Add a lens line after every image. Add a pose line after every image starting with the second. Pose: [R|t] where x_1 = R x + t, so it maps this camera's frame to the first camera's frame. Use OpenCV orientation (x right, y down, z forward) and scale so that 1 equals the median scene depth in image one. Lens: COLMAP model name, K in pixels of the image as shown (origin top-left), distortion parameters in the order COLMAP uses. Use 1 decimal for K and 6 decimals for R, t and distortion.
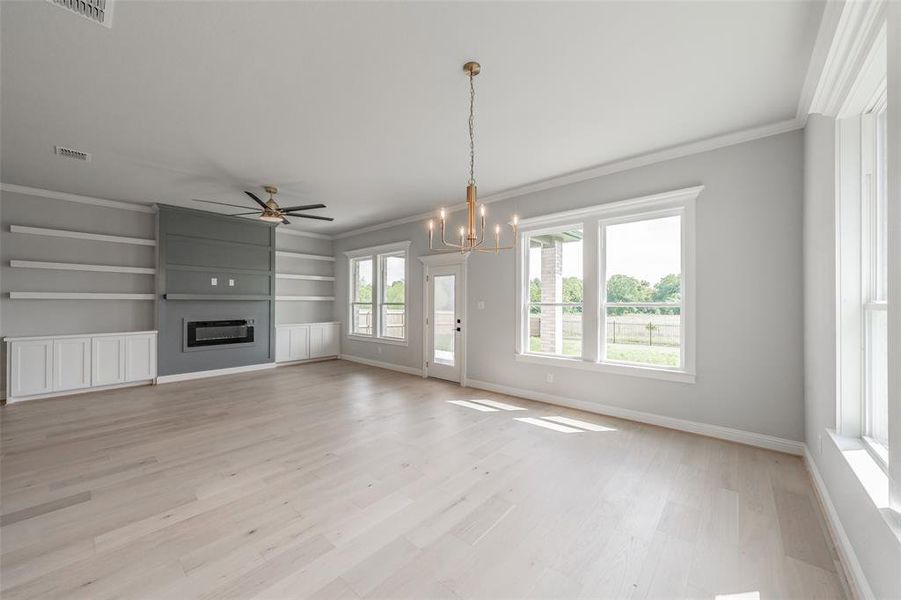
lens RADIAL K [[330.3, 0, 446.9], [0, 330.3, 303.1], [0, 0, 1]] dist [-0.002165, -0.000516]
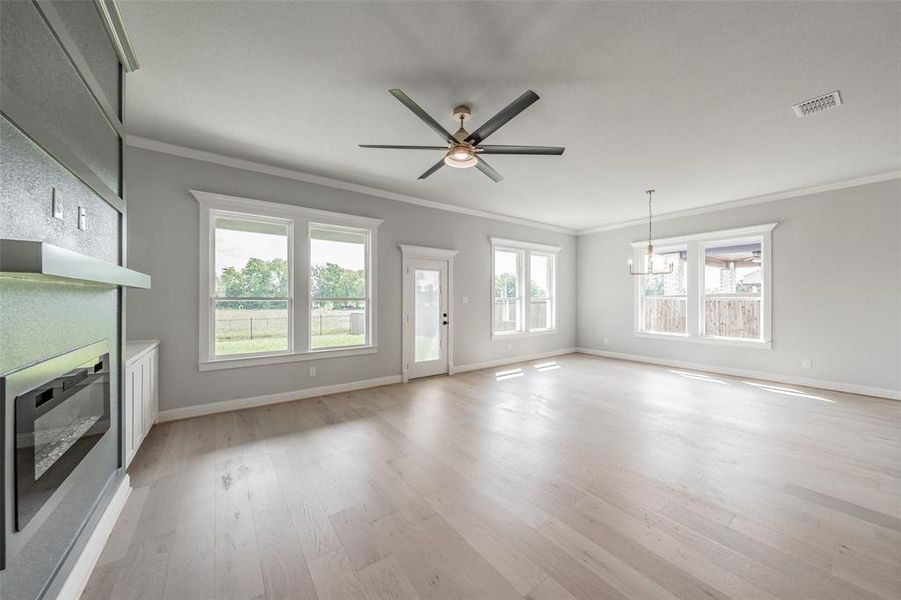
lens RADIAL K [[314.3, 0, 446.7], [0, 314.3, 299.0], [0, 0, 1]] dist [-0.000964, -0.000143]
pose [[0.228715, -0.003172, 0.973488, -1.070350], [0.001059, 0.999995, 0.003009, -0.000024], [-0.973493, 0.000342, 0.228717, 0.875286]]
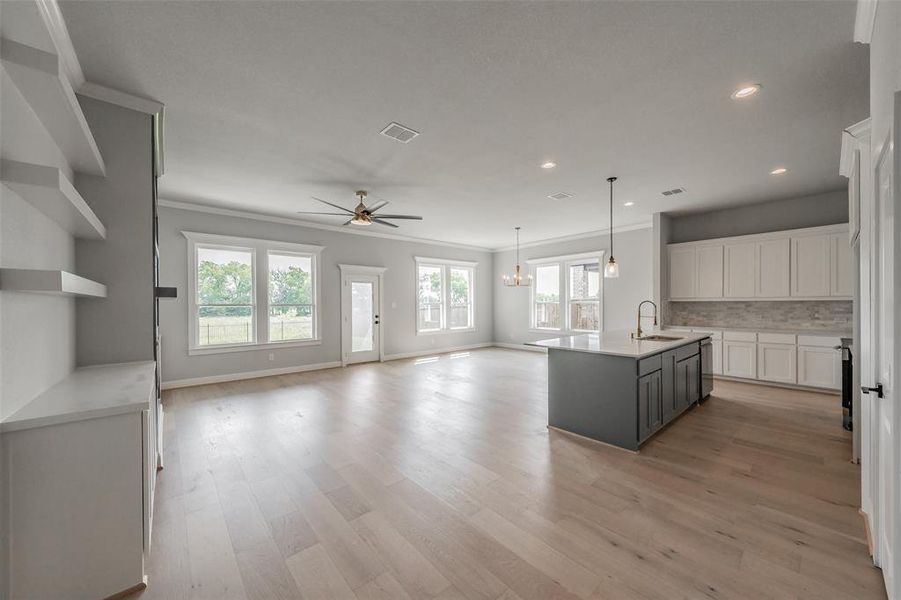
lens RADIAL K [[330.3, 0, 456.0], [0, 330.3, 305.4], [0, 0, 1]] dist [-0.002165, -0.000516]
pose [[0.129559, -0.008695, 0.991534, -1.483782], [0.008040, 0.999938, 0.007718, -0.000473], [-0.991539, 0.006972, 0.129621, 0.558295]]
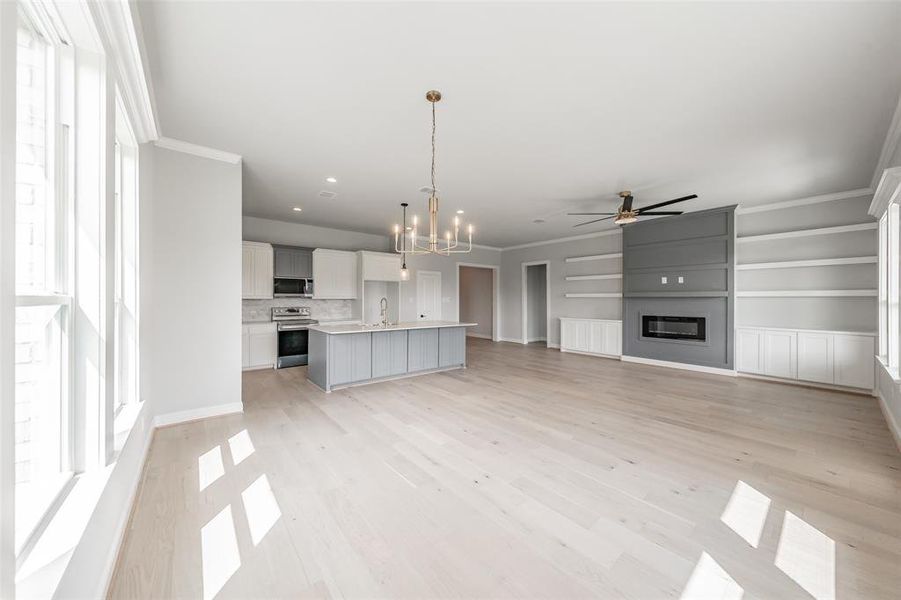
lens RADIAL K [[314.3, 0, 450.9], [0, 314.3, 300.9], [0, 0, 1]] dist [-0.000964, -0.000143]
pose [[-0.144758, 0.003946, -0.989459, 0.548980], [-0.004032, 0.999981, 0.004578, 0.002011], [0.989459, 0.004653, -0.144740, 0.578377]]
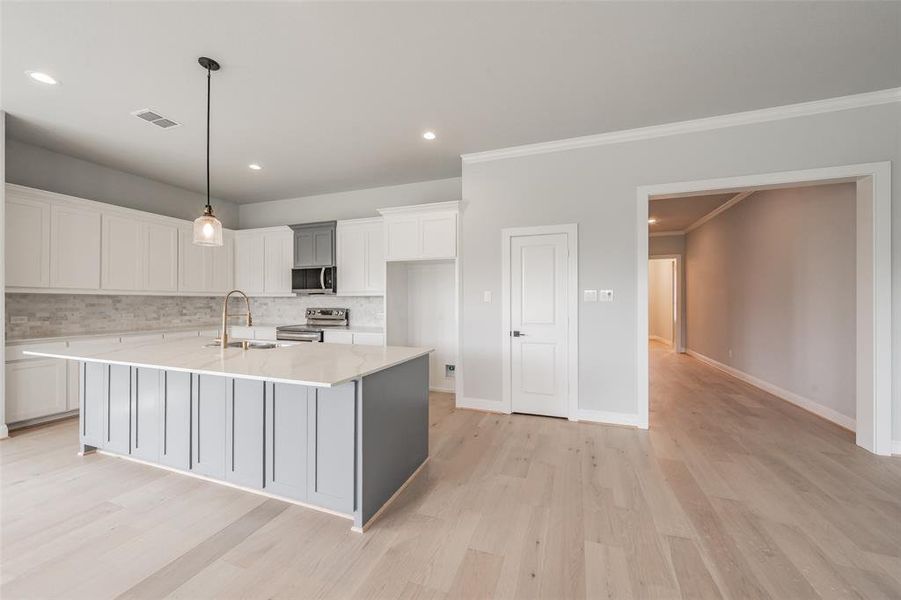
lens RADIAL K [[330.3, 0, 467.9], [0, 330.3, 300.3], [0, 0, 1]] dist [-0.002165, -0.000516]
pose [[-0.924934, -0.001852, -0.380123, -0.709612], [-0.000975, 0.999996, -0.002499, 0.016782], [0.380126, -0.001941, -0.924933, 0.838624]]
